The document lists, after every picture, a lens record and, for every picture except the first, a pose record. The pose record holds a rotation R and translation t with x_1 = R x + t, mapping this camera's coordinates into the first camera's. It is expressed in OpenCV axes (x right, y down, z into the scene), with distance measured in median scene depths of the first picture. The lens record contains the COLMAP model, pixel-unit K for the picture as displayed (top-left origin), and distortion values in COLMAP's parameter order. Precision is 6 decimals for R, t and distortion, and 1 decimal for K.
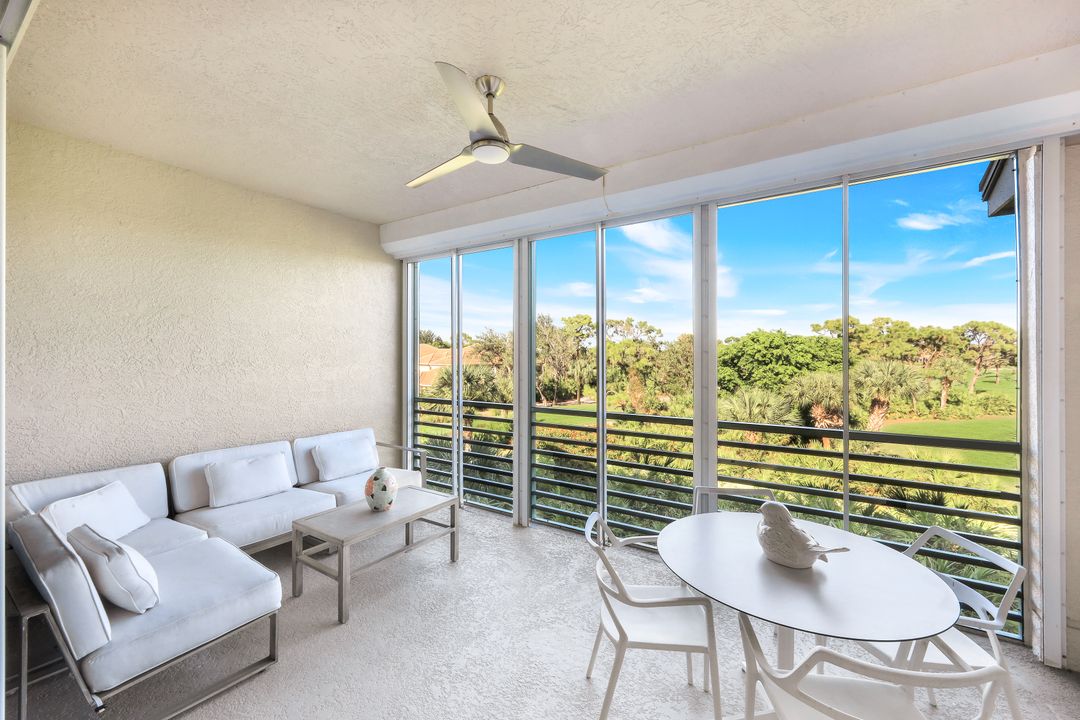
lens RADIAL K [[442.4, 0, 537.6], [0, 442.4, 352.9], [0, 0, 1]] dist [-0.000292, -0.000278]
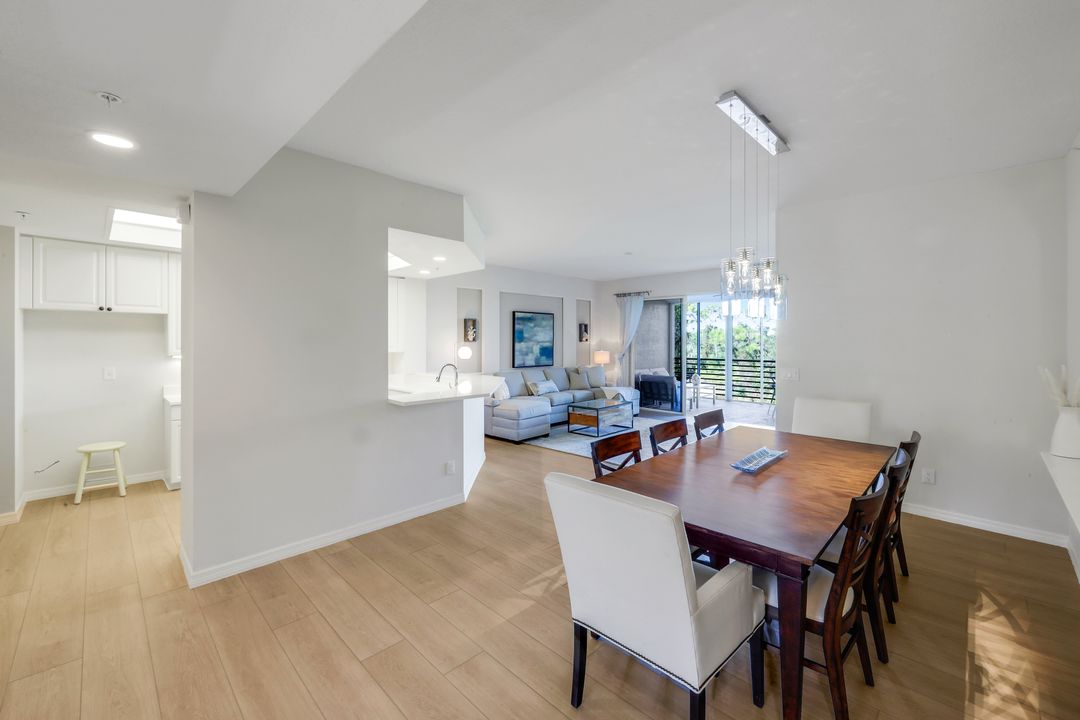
lens RADIAL K [[447.8, 0, 540.5], [0, 447.8, 339.9], [0, 0, 1]] dist [-0.000762, 0.000003]
pose [[0.981104, 0.002105, -0.193467, -0.073223], [-0.000982, 0.999982, 0.005903, -0.001582], [0.193476, -0.005602, 0.981089, -0.226473]]
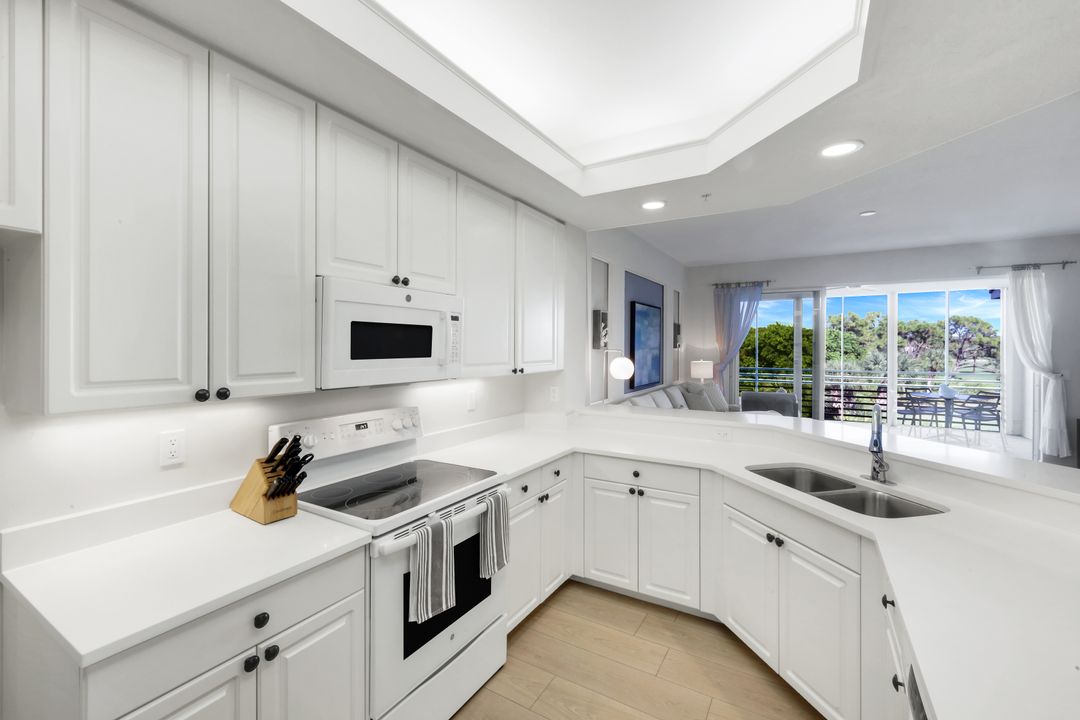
lens RADIAL K [[457.0, 0, 541.5], [0, 457.0, 355.0], [0, 0, 1]] dist [-0.000675, 0.000122]
pose [[0.998886, 0.002660, 0.047105, -0.168724], [-0.003892, 0.999652, 0.026076, -0.000915], [-0.047019, -0.026230, 0.998550, -0.153605]]
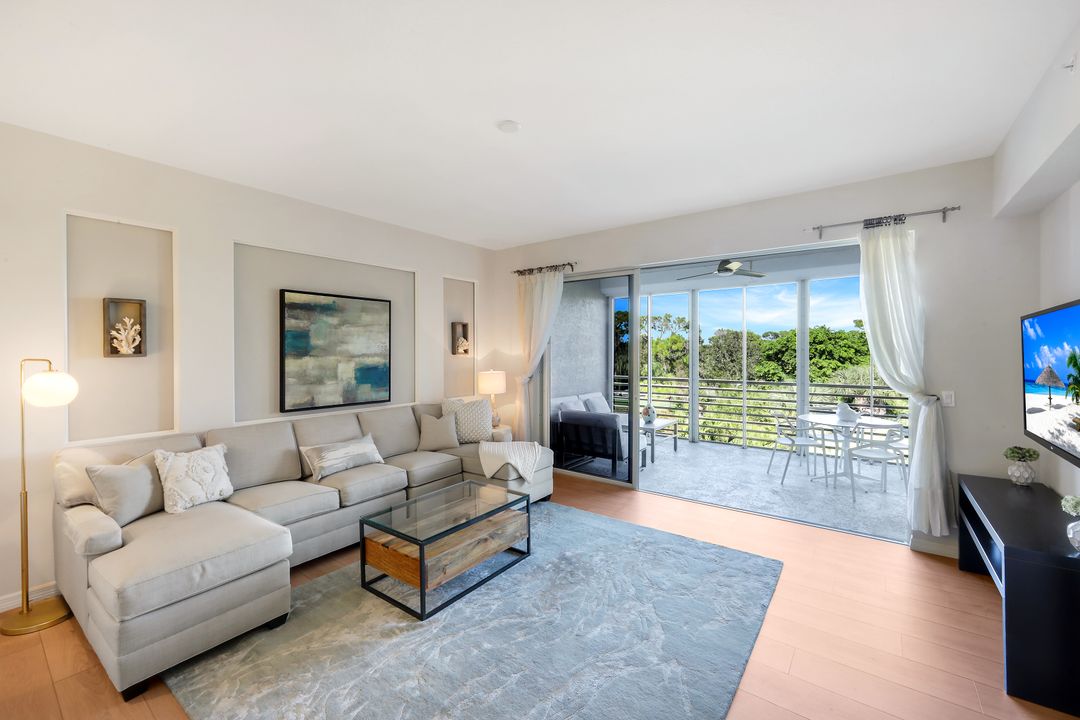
lens RADIAL K [[442.4, 0, 537.6], [0, 442.4, 352.9], [0, 0, 1]] dist [-0.000292, -0.000278]
pose [[0.997718, -0.001406, -0.067505, -0.063605], [0.002127, 0.999941, 0.010612, -0.000958], [0.067486, -0.010731, 0.997663, -0.103781]]
